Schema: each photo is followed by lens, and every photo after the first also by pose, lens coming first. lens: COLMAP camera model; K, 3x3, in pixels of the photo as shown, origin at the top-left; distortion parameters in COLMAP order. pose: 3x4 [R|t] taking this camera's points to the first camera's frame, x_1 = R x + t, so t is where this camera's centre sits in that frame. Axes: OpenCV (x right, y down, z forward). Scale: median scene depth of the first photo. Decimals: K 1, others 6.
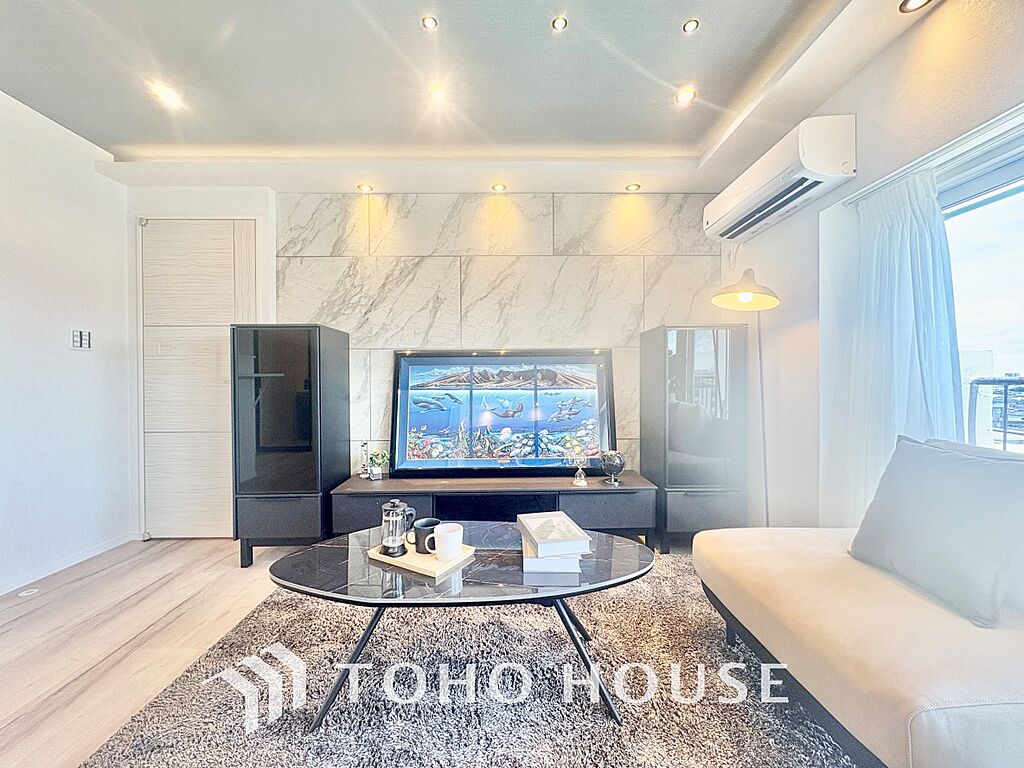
lens RADIAL K [[408.9, 0, 513.1], [0, 408.9, 382.9], [0, 0, 1]] dist [-0.000572, -0.000129]
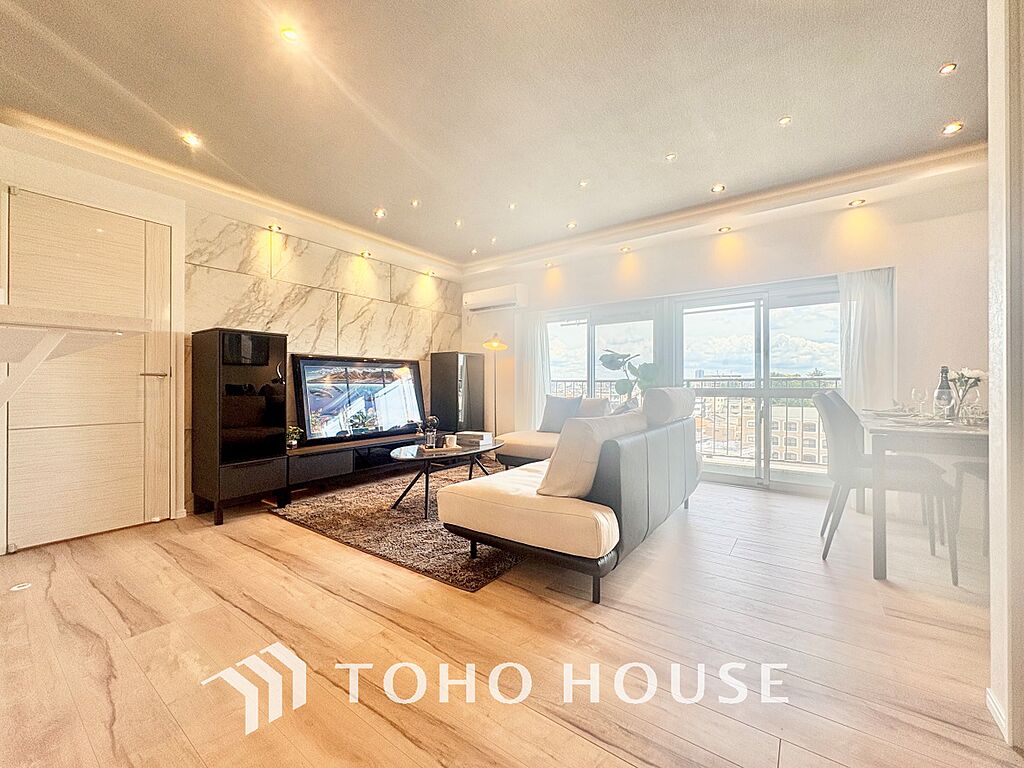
lens RADIAL K [[408.9, 0, 510.7], [0, 408.9, 383.7], [0, 0, 1]] dist [-0.000572, -0.000129]
pose [[0.599535, 0.007279, 0.800315, -0.926559], [-0.001643, 0.999968, -0.007864, 0.027727], [-0.800347, 0.003400, 0.599528, -0.371193]]
